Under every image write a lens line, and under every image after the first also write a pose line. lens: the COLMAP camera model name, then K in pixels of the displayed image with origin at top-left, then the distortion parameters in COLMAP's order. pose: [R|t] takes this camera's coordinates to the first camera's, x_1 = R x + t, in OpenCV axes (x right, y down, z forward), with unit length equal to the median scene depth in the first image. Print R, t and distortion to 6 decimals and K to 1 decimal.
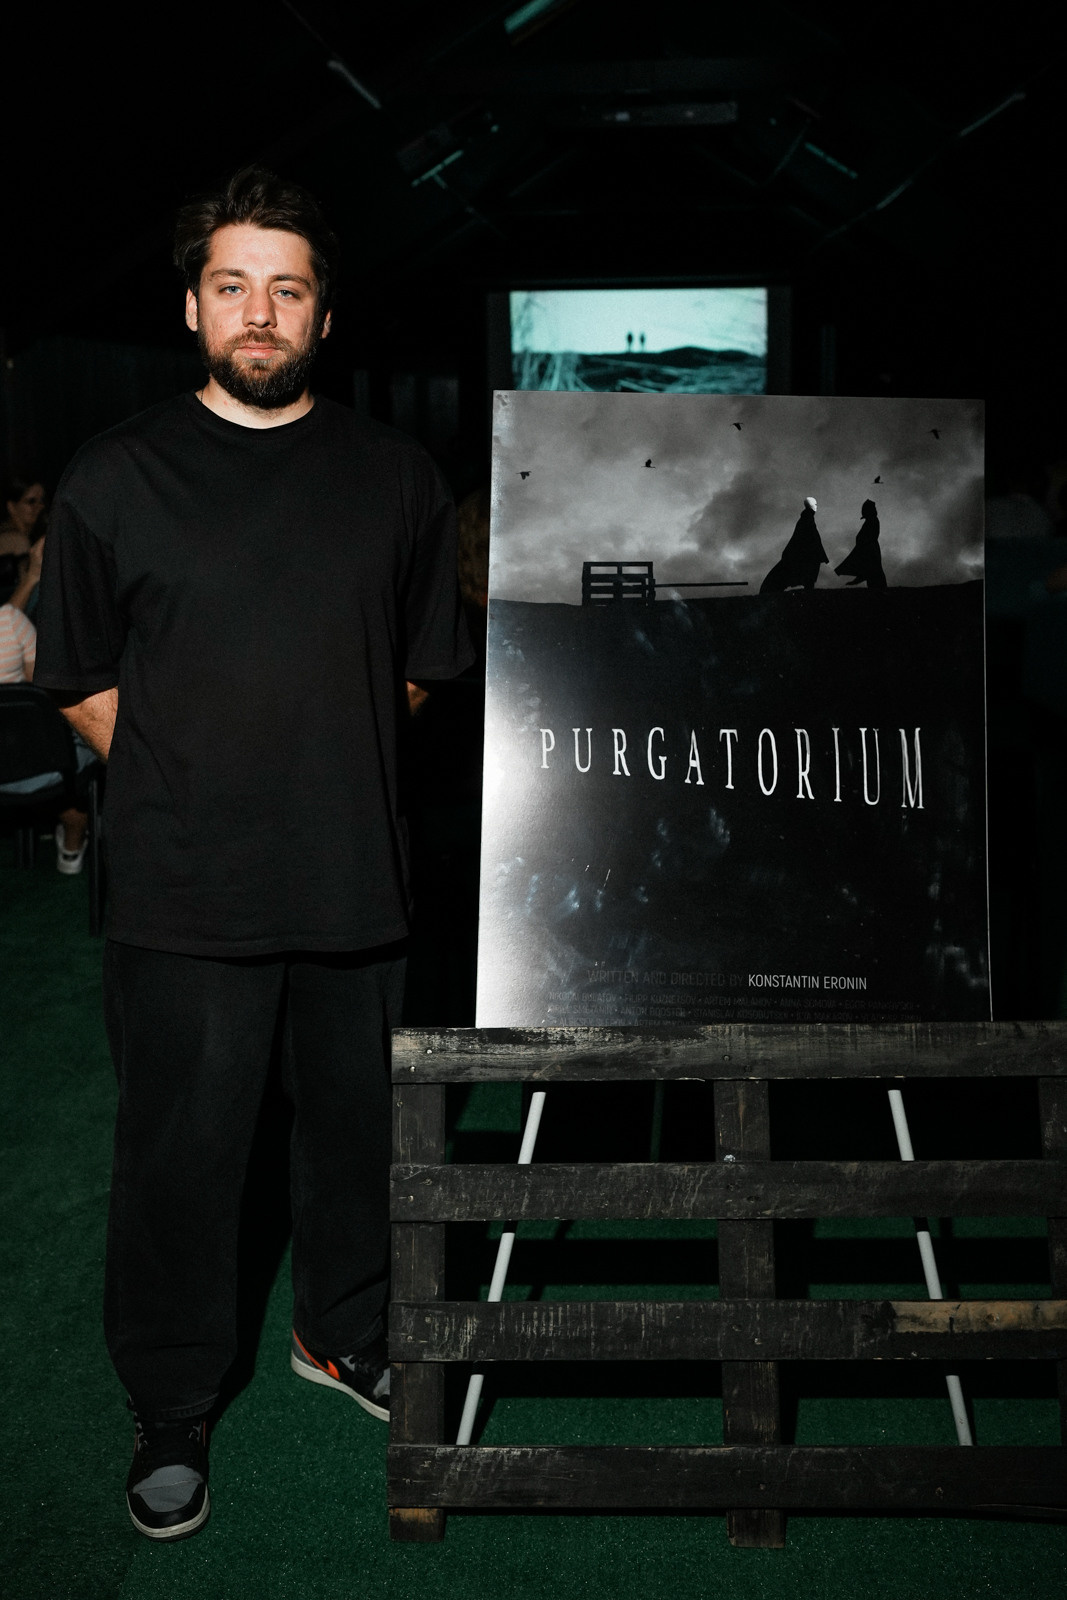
lens RADIAL K [[1625.2, 0, 453.4], [0, 1625.2, 741.3], [0, 0, 1]] dist [0.000237, -0.000766]
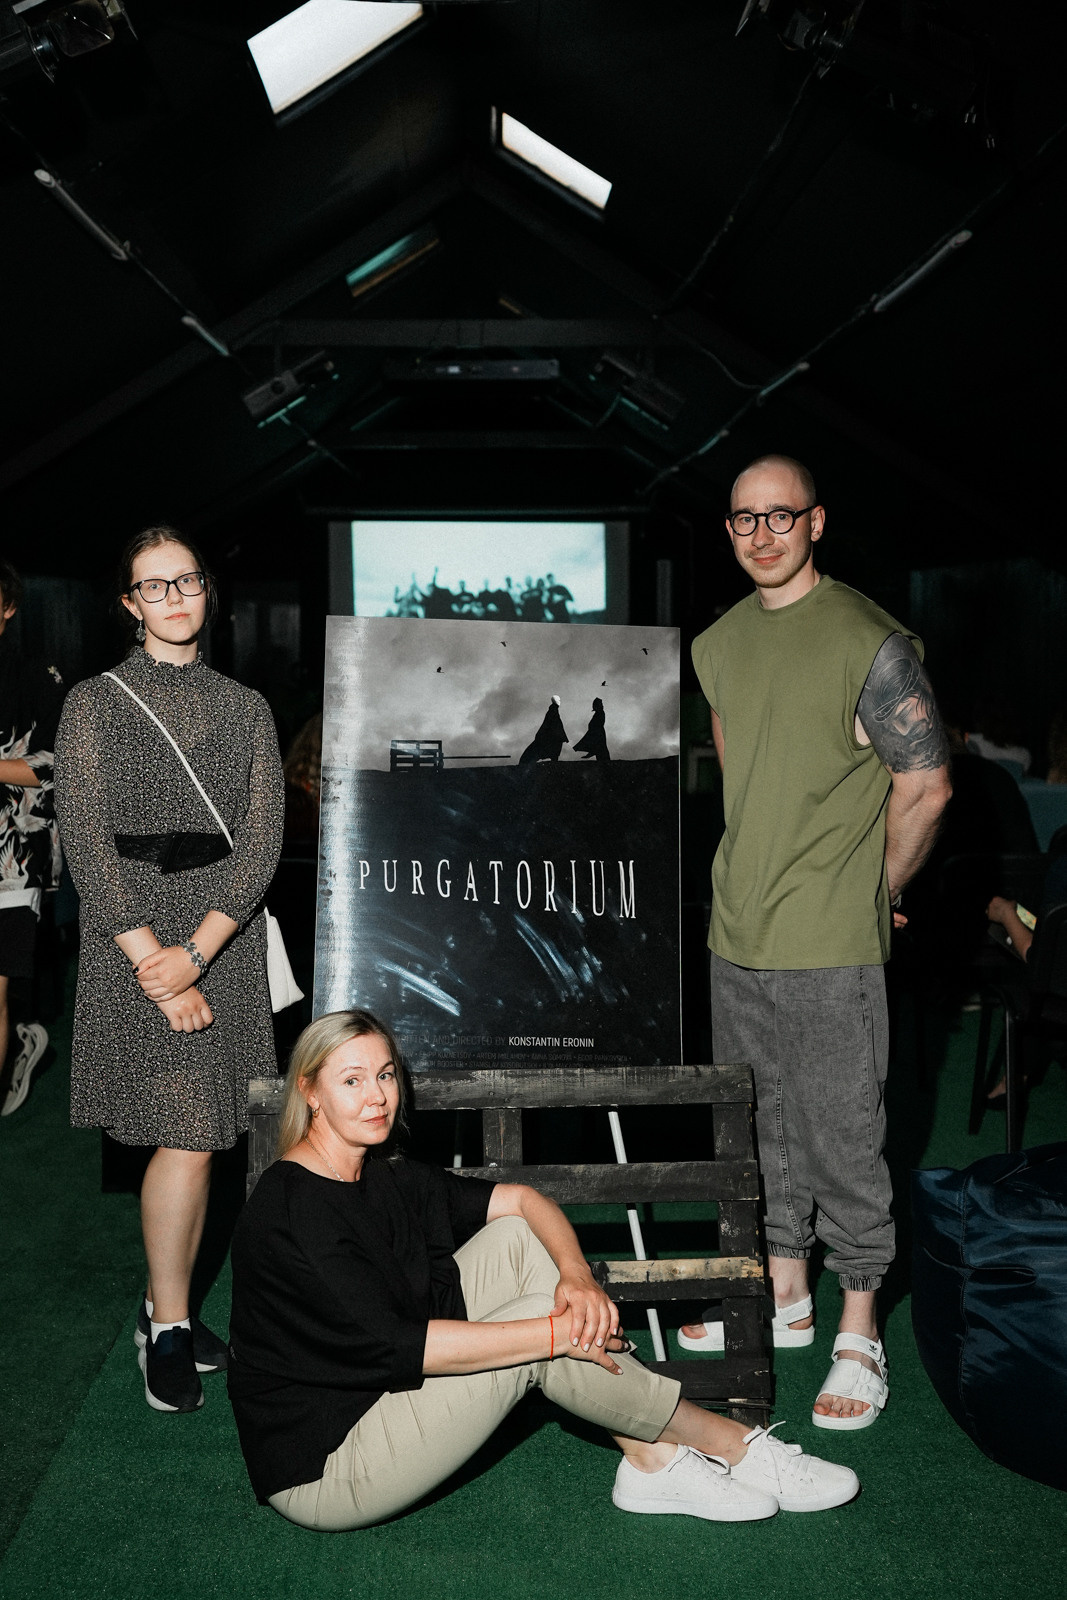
lens RADIAL K [[2030.1, 0, 490.8], [0, 2030.1, 859.4], [0, 0, 1]] dist [-0.035861, -0.017093]
pose [[0.995316, 0.005249, 0.096530, -0.000779], [0.002812, 0.996530, -0.083186, 0.133977], [-0.096632, 0.083067, 0.991848, -0.703445]]
